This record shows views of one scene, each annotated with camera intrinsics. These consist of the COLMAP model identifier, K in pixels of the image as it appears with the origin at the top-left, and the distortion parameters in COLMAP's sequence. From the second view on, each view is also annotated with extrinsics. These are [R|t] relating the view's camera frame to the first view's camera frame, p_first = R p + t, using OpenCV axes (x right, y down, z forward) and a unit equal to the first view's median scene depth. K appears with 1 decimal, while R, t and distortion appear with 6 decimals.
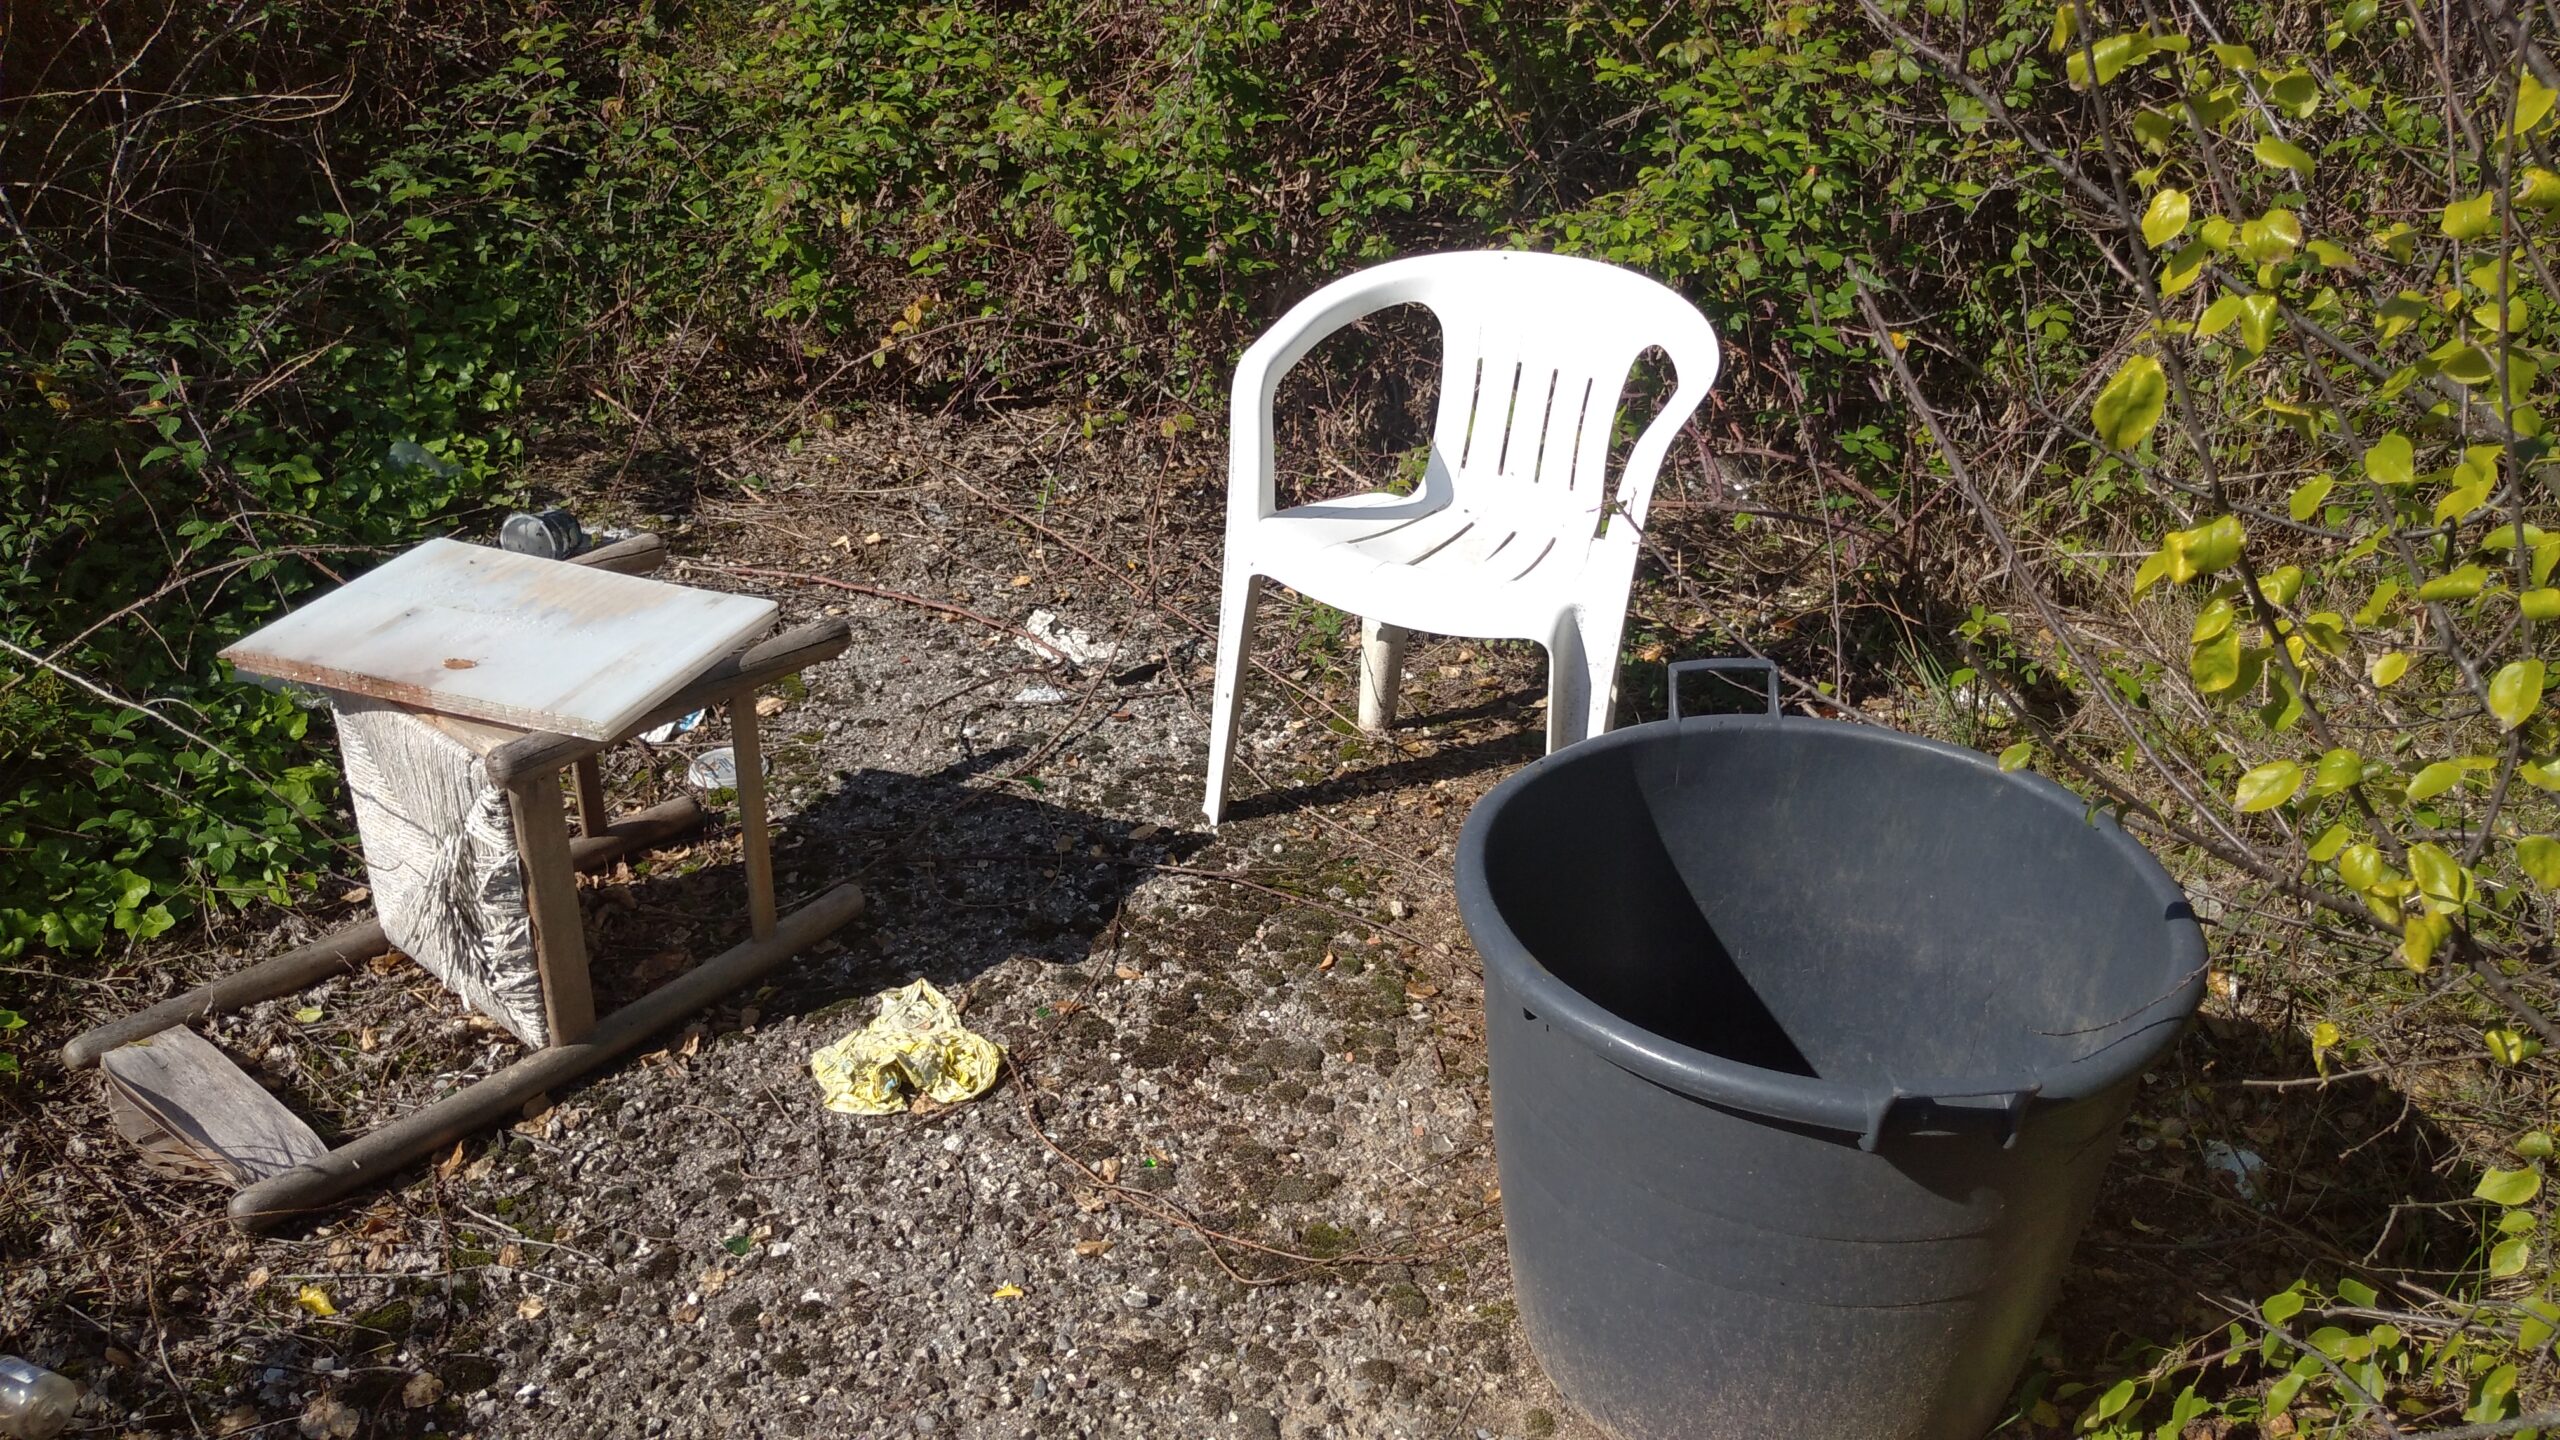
lens RADIAL K [[2112.6, 0, 1277.6], [0, 2112.6, 701.2], [0, 0, 1]] dist [0.086328, -0.157694]
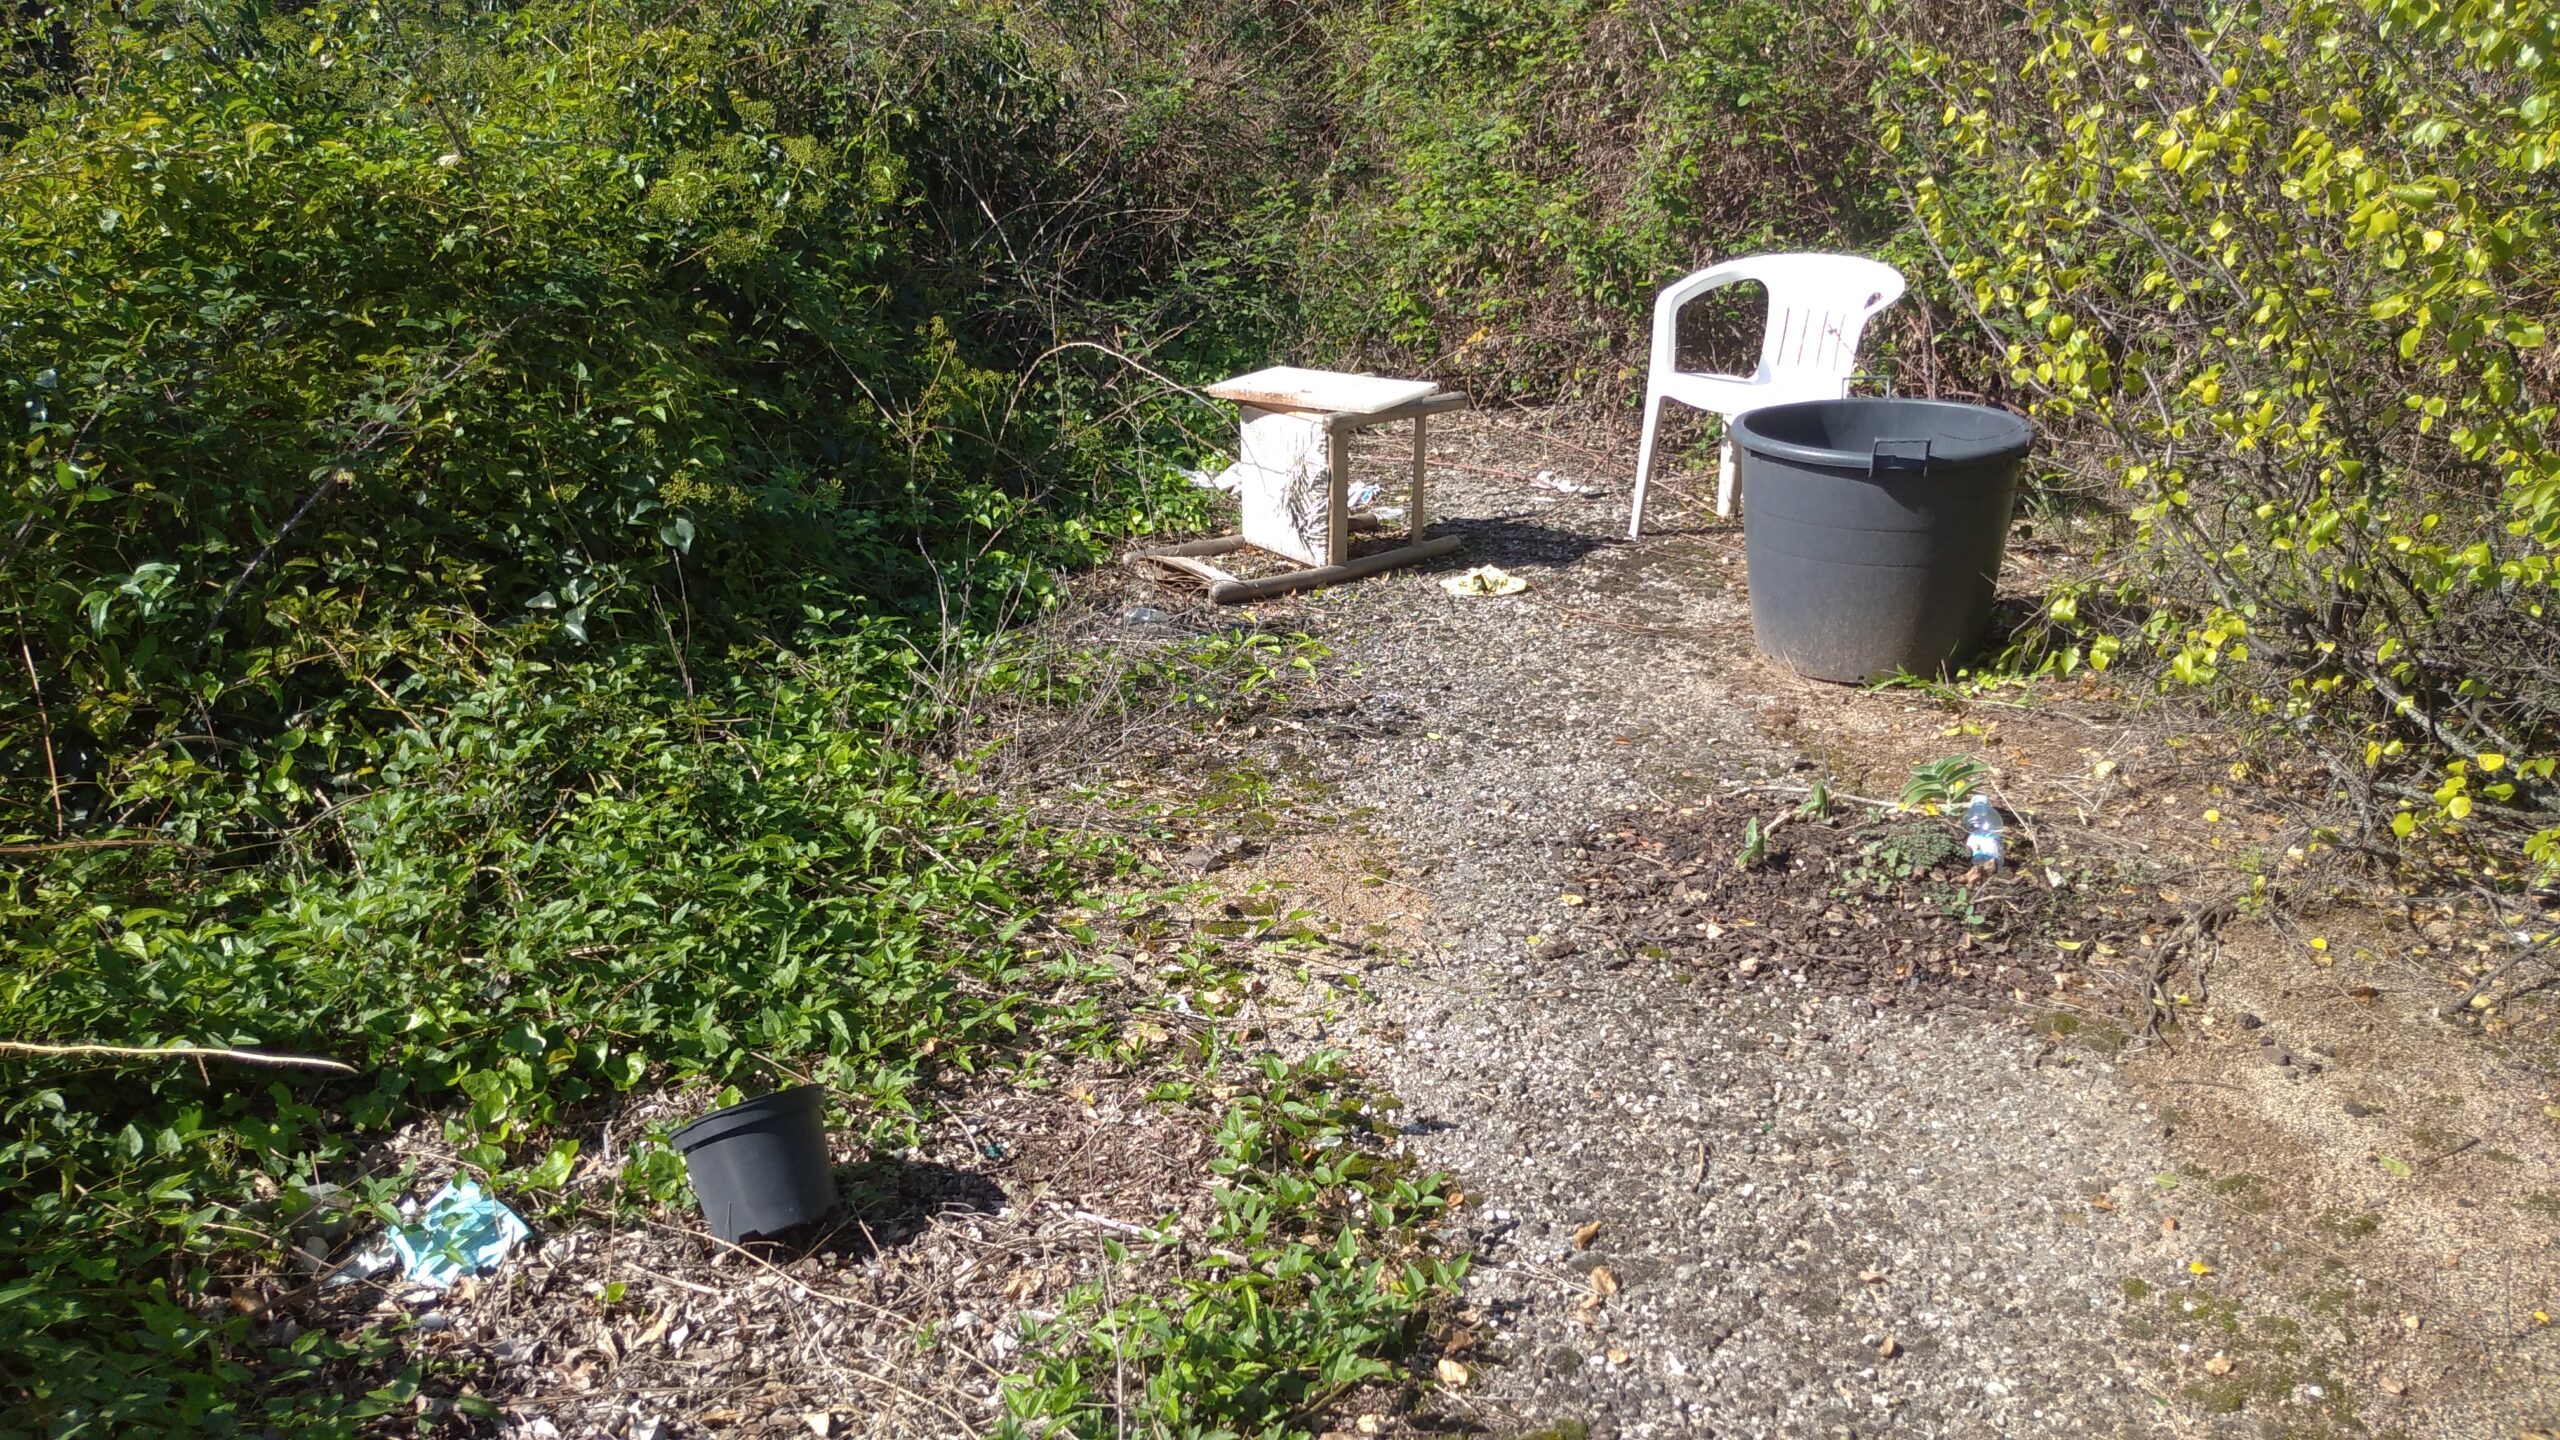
lens RADIAL K [[2112.6, 0, 1277.6], [0, 2112.6, 701.2], [0, 0, 1]] dist [0.086328, -0.157694]
pose [[0.976691, 0.048917, -0.209001, 0.068143], [-0.078358, 0.987744, -0.134992, 0.526048], [0.199836, 0.148222, 0.968553, -0.987441]]
